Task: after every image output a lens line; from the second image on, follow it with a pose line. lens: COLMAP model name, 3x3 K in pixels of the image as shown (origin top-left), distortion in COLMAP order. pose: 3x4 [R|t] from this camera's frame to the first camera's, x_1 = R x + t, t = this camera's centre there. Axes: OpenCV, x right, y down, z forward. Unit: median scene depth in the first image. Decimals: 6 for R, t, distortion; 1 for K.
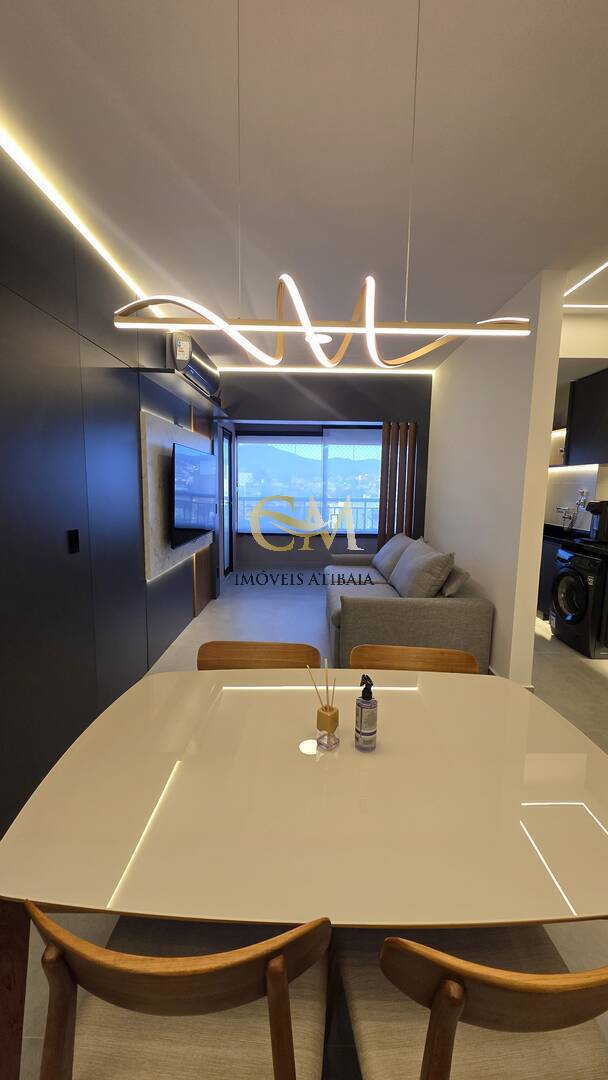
lens RADIAL K [[428.4, 0, 309.0], [0, 428.4, 537.1], [0, 0, 1]] dist [0.003400, 0.000055]
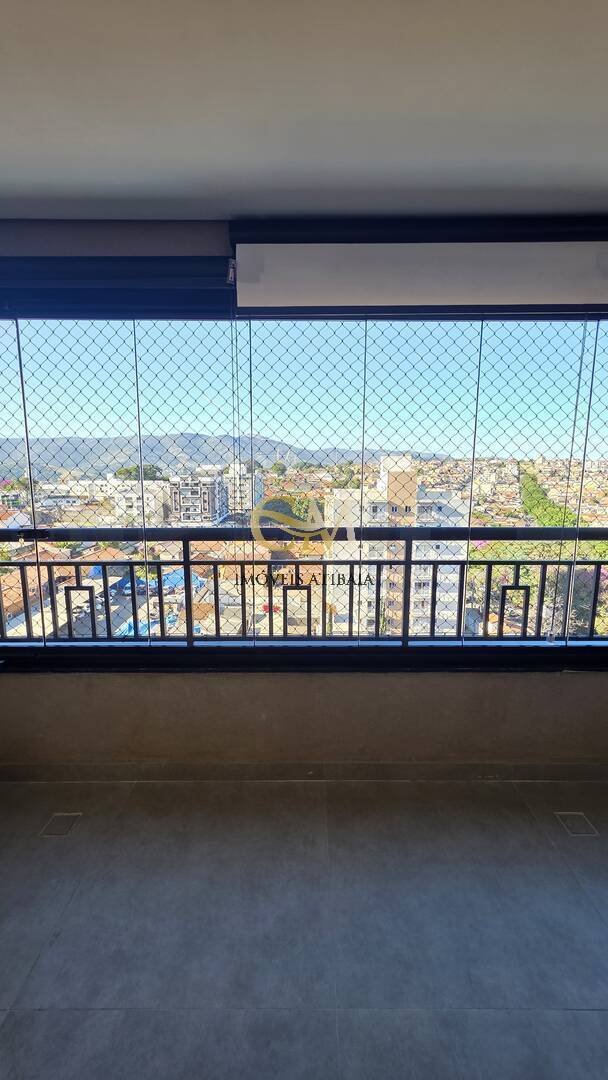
lens RADIAL K [[428.4, 0, 309.0], [0, 428.4, 537.1], [0, 0, 1]] dist [0.003400, 0.000055]
pose [[0.999879, -0.013952, 0.006947, 0.095367], [0.013801, 0.999678, 0.021310, -0.128026], [-0.007242, -0.021211, 0.999749, 1.040165]]
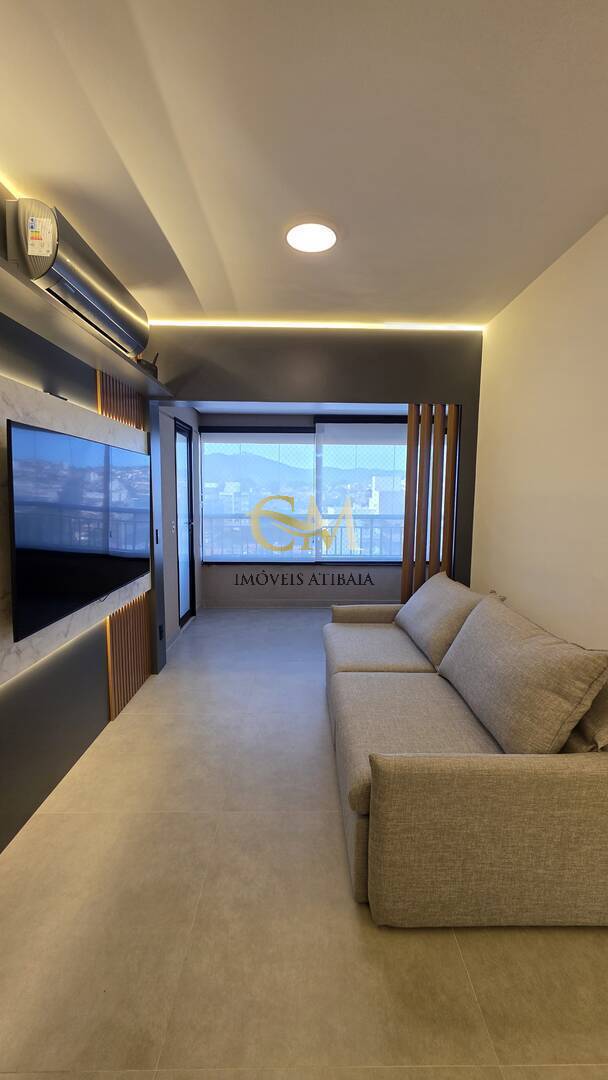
lens RADIAL K [[428.4, 0, 309.0], [0, 428.4, 537.1], [0, 0, 1]] dist [0.003400, 0.000055]
pose [[0.999664, -0.009539, 0.024118, 0.001189], [0.010034, 0.999739, -0.020526, -0.051342], [-0.023916, 0.020761, 0.999498, 0.347213]]
